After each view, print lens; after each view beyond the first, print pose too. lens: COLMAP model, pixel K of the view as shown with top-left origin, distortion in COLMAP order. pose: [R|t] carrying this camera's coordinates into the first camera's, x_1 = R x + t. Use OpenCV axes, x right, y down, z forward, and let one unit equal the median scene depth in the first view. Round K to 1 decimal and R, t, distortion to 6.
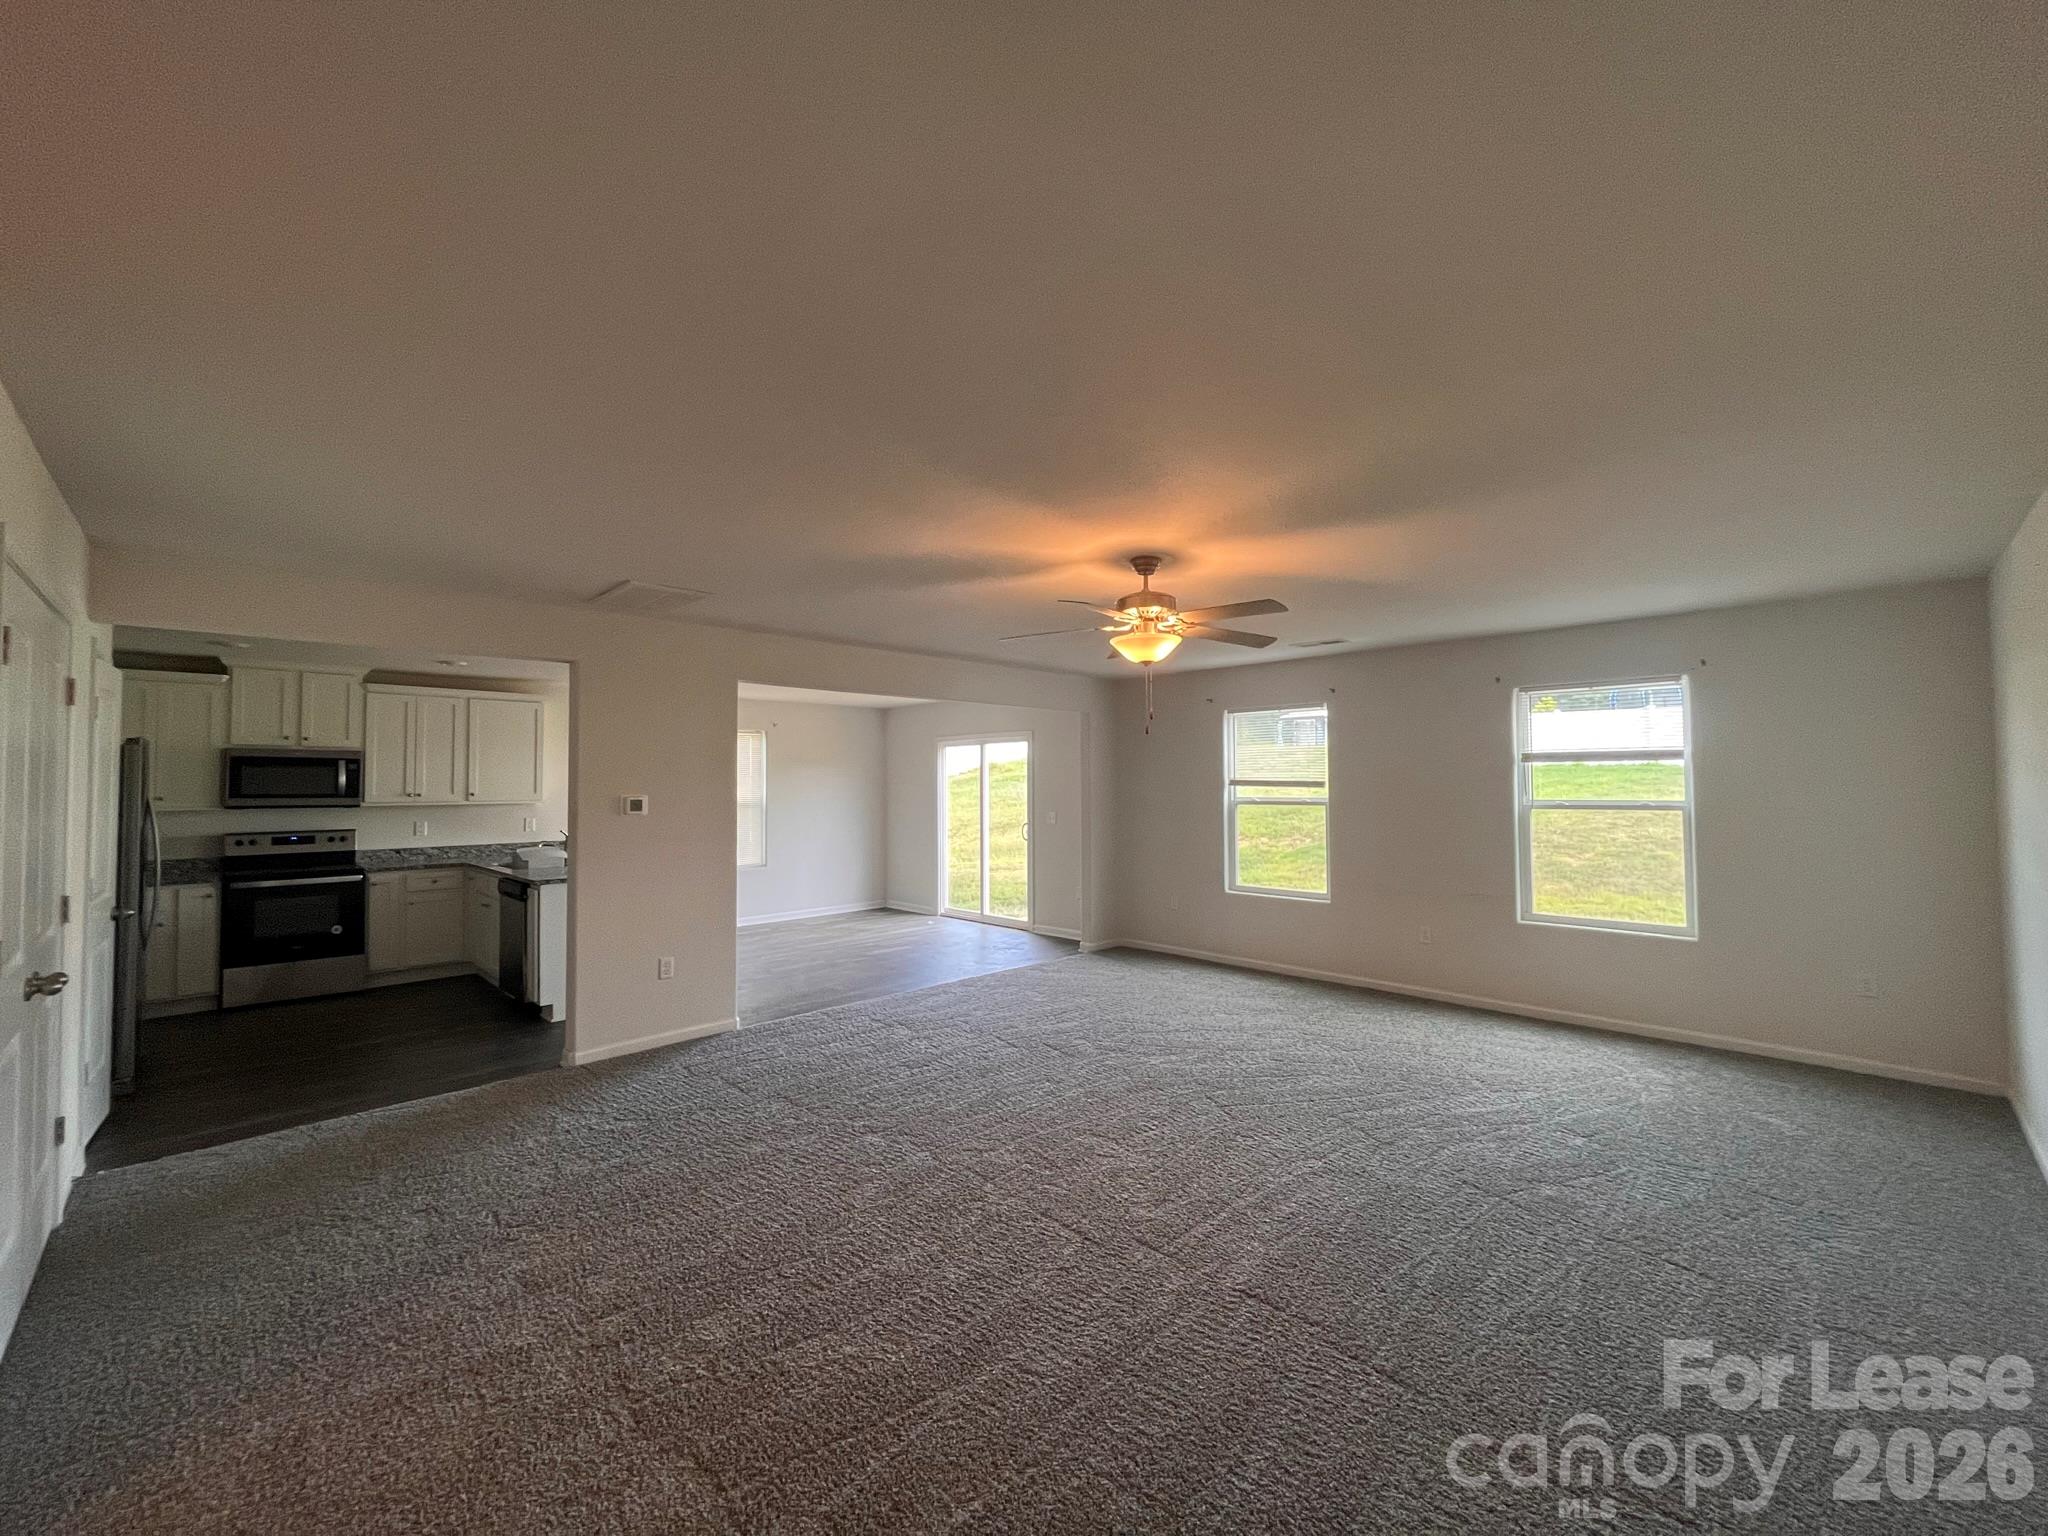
lens RADIAL K [[827.2, 0, 1024.0], [0, 827.2, 768.0], [0, 0, 1]] dist [-0.024111, -0.000098]
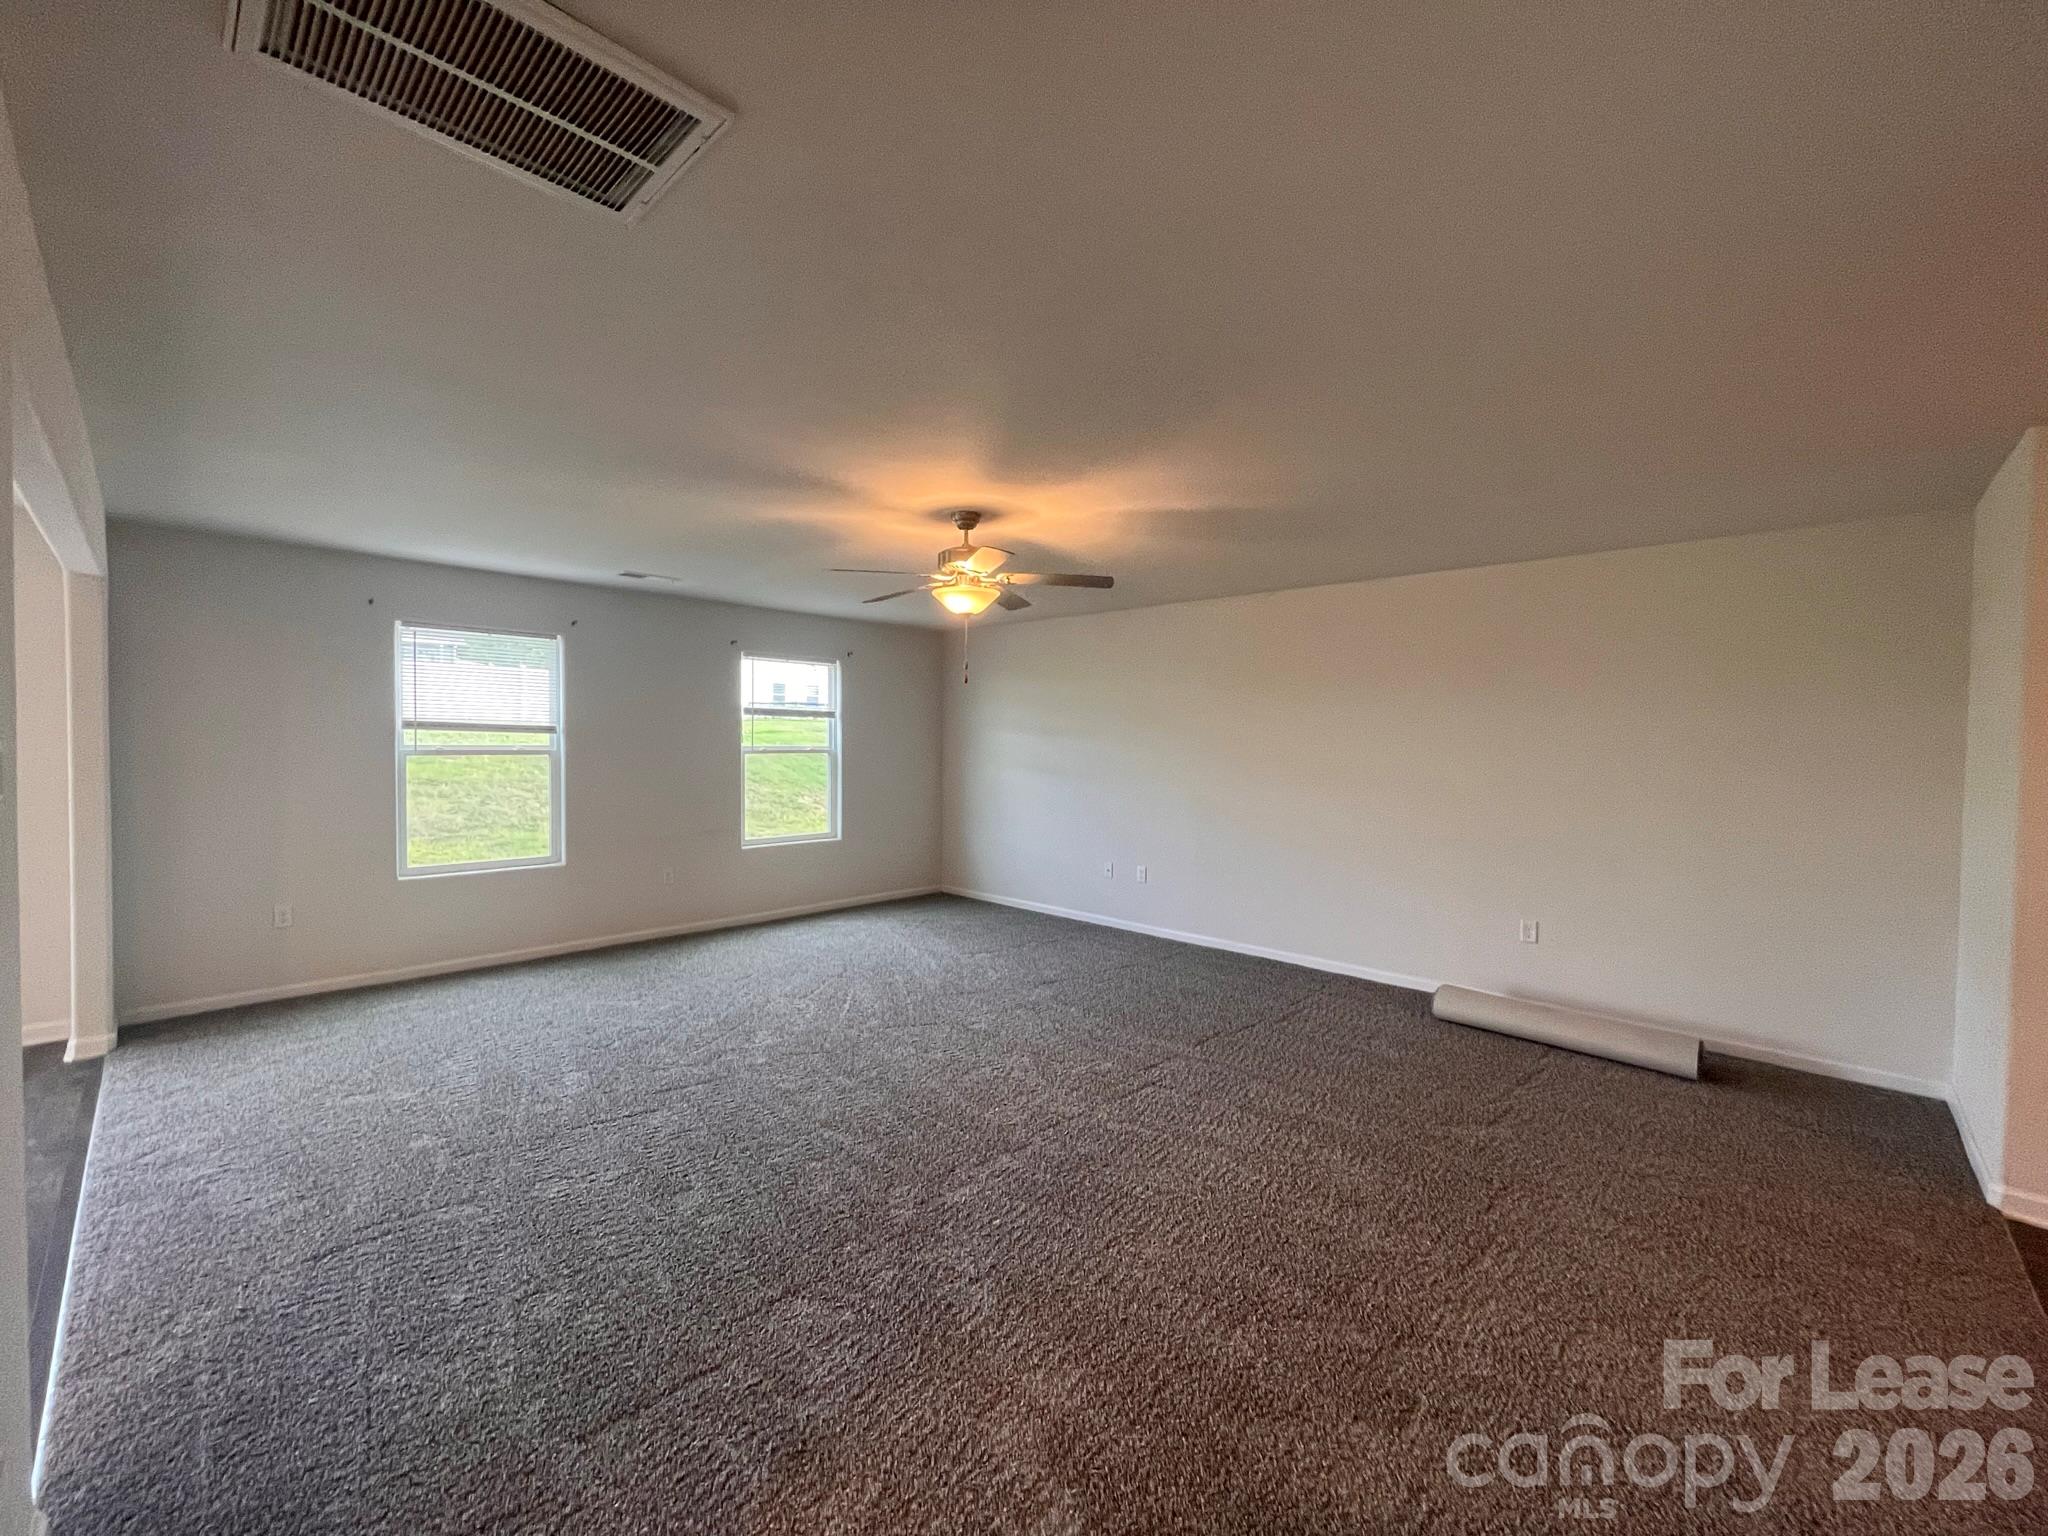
lens RADIAL K [[827.2, 0, 1024.0], [0, 827.2, 768.0], [0, 0, 1]] dist [-0.024111, -0.000098]
pose [[-0.045754, -0.033574, 0.998388, -0.505723], [-0.037722, 0.998780, 0.031858, 0.013695], [-0.998240, -0.036204, -0.046965, 0.532613]]
